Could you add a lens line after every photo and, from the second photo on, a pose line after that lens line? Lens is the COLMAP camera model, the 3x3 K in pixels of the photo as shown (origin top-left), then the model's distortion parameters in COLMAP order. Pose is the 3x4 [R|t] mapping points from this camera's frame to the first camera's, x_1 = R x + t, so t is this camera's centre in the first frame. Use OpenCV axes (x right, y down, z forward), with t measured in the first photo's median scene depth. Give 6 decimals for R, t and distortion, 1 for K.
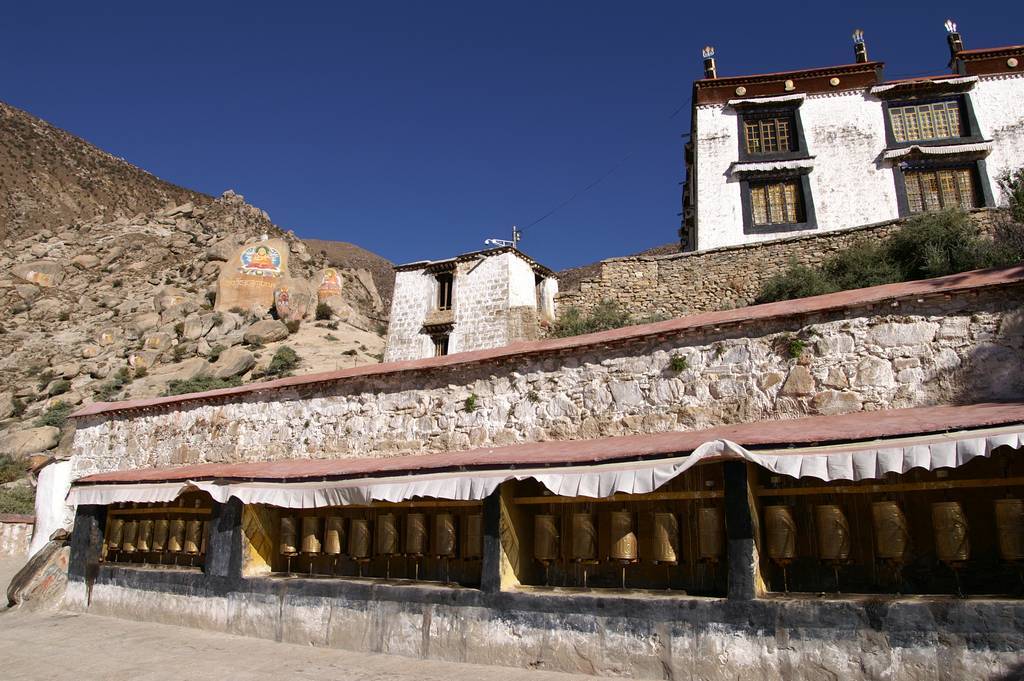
lens RADIAL K [[739.8, 0, 512.0], [0, 739.8, 340.5], [0, 0, 1]] dist [-0.061511, 0.003586]
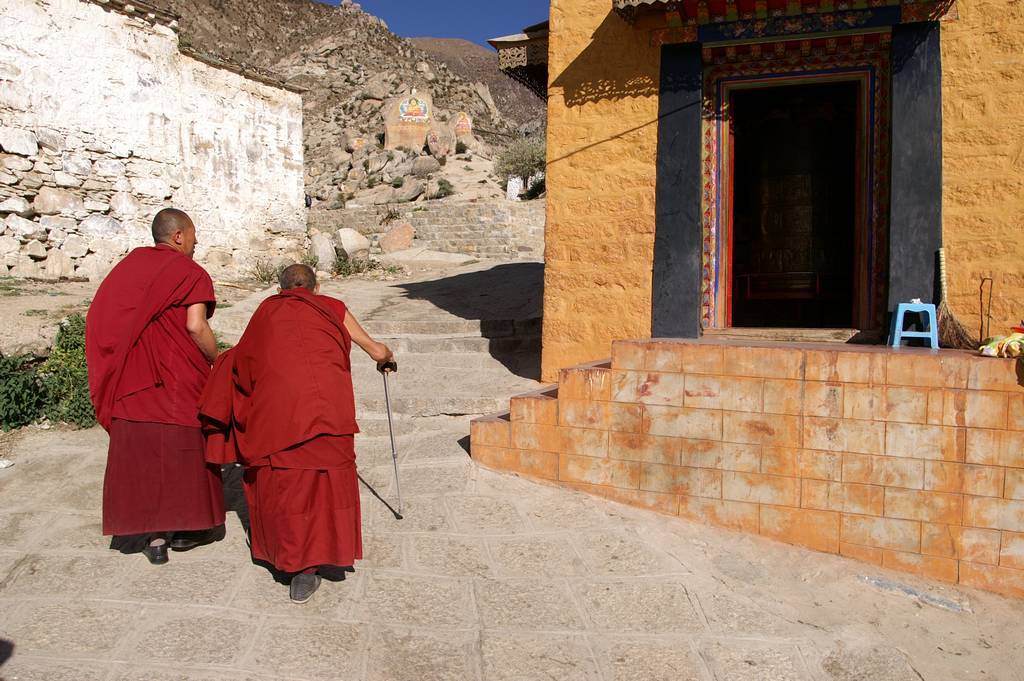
lens RADIAL K [[739.8, 0, 512.0], [0, 739.8, 340.5], [0, 0, 1]] dist [-0.061511, 0.003586]
pose [[0.987095, 0.010735, -0.159778, 0.070540], [0.032468, 0.963611, 0.265328, -0.050723], [0.156812, -0.267091, 0.950827, -0.415530]]
